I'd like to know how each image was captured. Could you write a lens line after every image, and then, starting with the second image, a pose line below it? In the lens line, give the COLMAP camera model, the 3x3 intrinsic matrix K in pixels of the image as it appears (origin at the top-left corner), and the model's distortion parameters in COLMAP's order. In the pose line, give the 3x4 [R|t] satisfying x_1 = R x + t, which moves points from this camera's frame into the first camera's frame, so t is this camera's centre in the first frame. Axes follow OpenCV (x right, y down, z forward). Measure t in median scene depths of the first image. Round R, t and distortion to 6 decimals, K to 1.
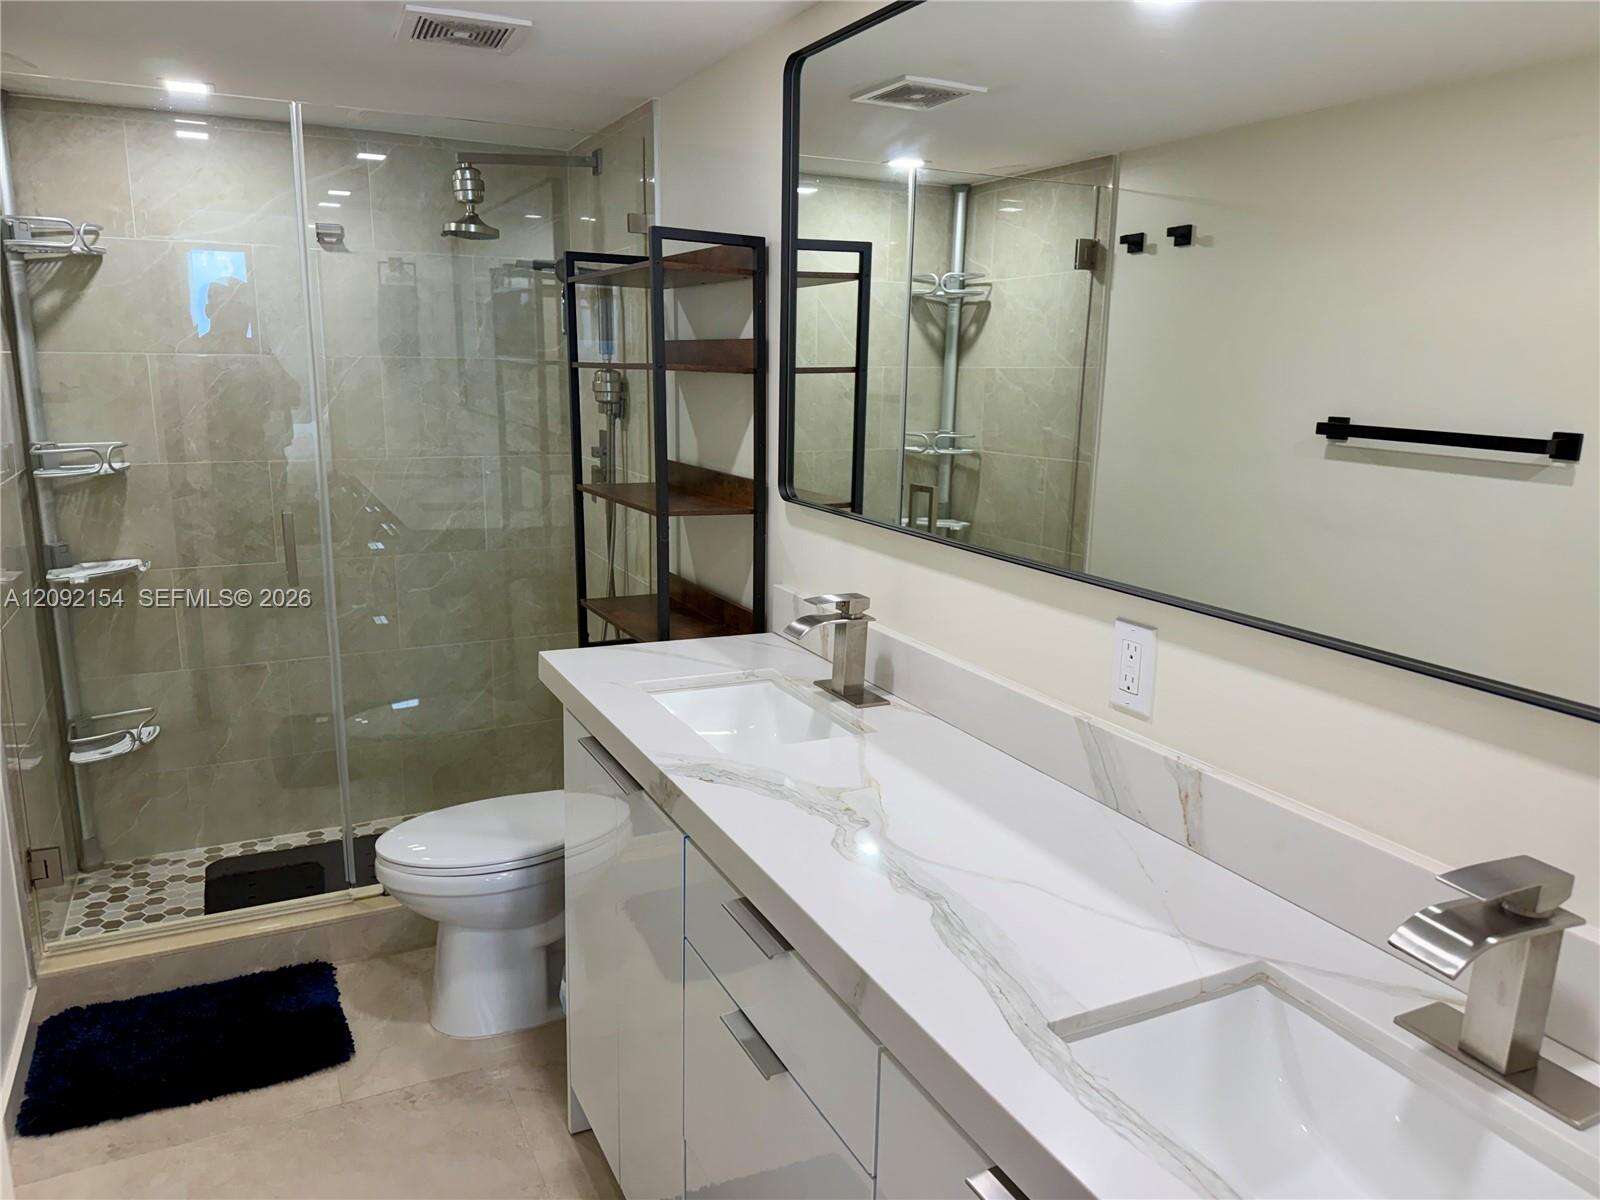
lens RADIAL K [[1129.3, 0, 785.0], [0, 1129.3, 595.5], [0, 0, 1]] dist [0.049050, -0.057273]
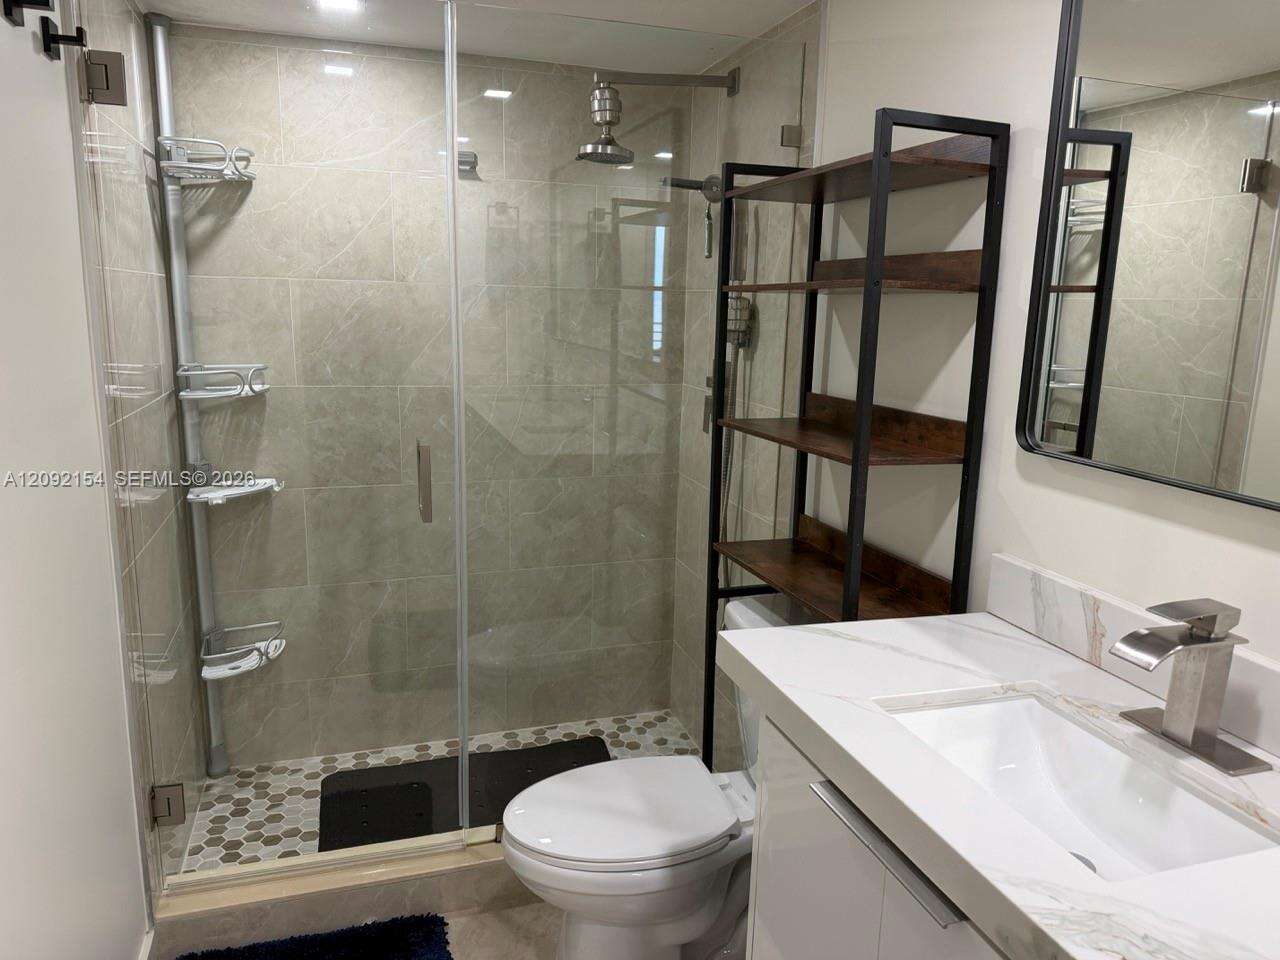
lens RADIAL K [[903.5, 0, 630.2], [0, 903.5, 474.6], [0, 0, 1]] dist [0.049050, -0.057273]
pose [[0.988823, 0.034624, -0.145017, -0.135925], [-0.037002, 0.999221, -0.013728, -0.037482], [0.144429, 0.018941, 0.989334, 0.245257]]
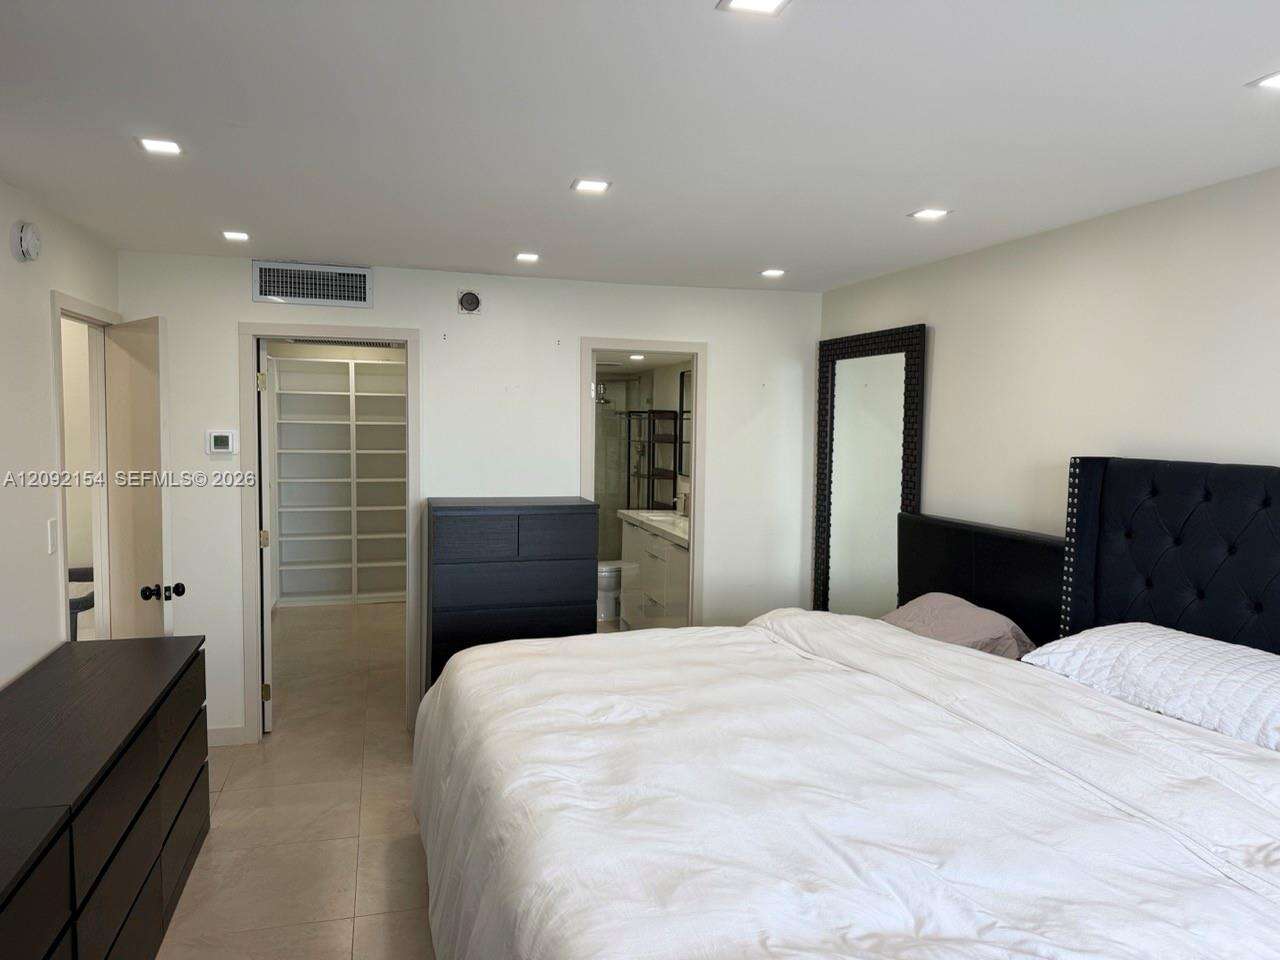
lens RADIAL K [[903.5, 0, 643.8], [0, 903.5, 489.4], [0, 0, 1]] dist [0.049050, -0.057273]
pose [[0.984414, 0.010957, -0.175526, 0.340034], [-0.037027, 0.988599, -0.145950, 0.340393], [0.171925, 0.150175, 0.973596, -1.643082]]
